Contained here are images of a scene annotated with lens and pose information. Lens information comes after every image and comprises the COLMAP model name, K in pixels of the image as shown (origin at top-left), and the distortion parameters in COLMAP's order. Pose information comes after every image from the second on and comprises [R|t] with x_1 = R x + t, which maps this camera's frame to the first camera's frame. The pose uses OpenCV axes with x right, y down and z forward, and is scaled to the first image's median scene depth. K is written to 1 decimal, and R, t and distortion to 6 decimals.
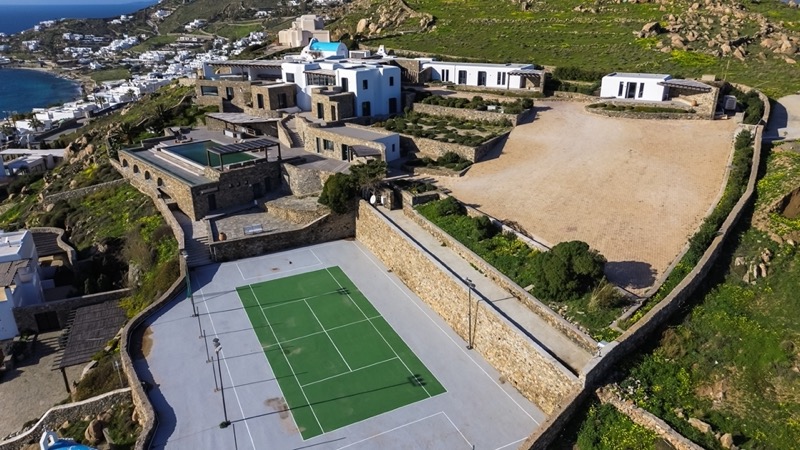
lens RADIAL K [[562.5, 0, 401.5], [0, 562.5, 225.0], [0, 0, 1]] dist [0.084439, -0.088544]
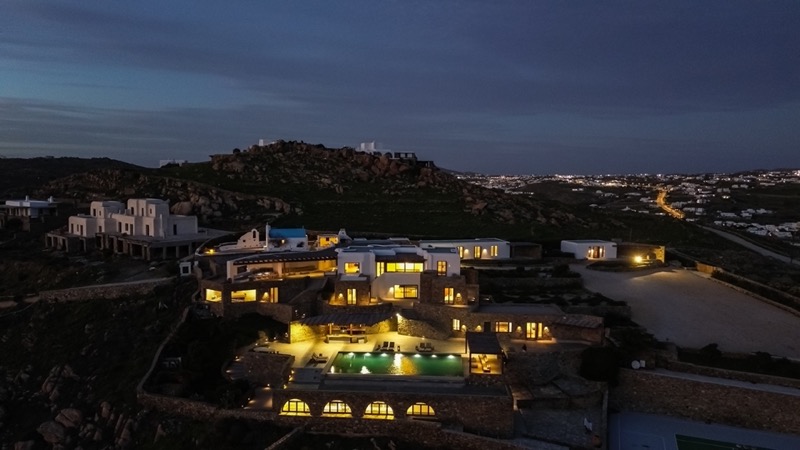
lens RADIAL K [[562.5, 0, 401.5], [0, 562.5, 225.0], [0, 0, 1]] dist [0.084439, -0.088544]
pose [[0.722195, -0.043994, 0.690289, -0.751441], [0.241273, 0.951316, -0.191795, -0.134057], [-0.648245, 0.305062, 0.697650, 0.304024]]
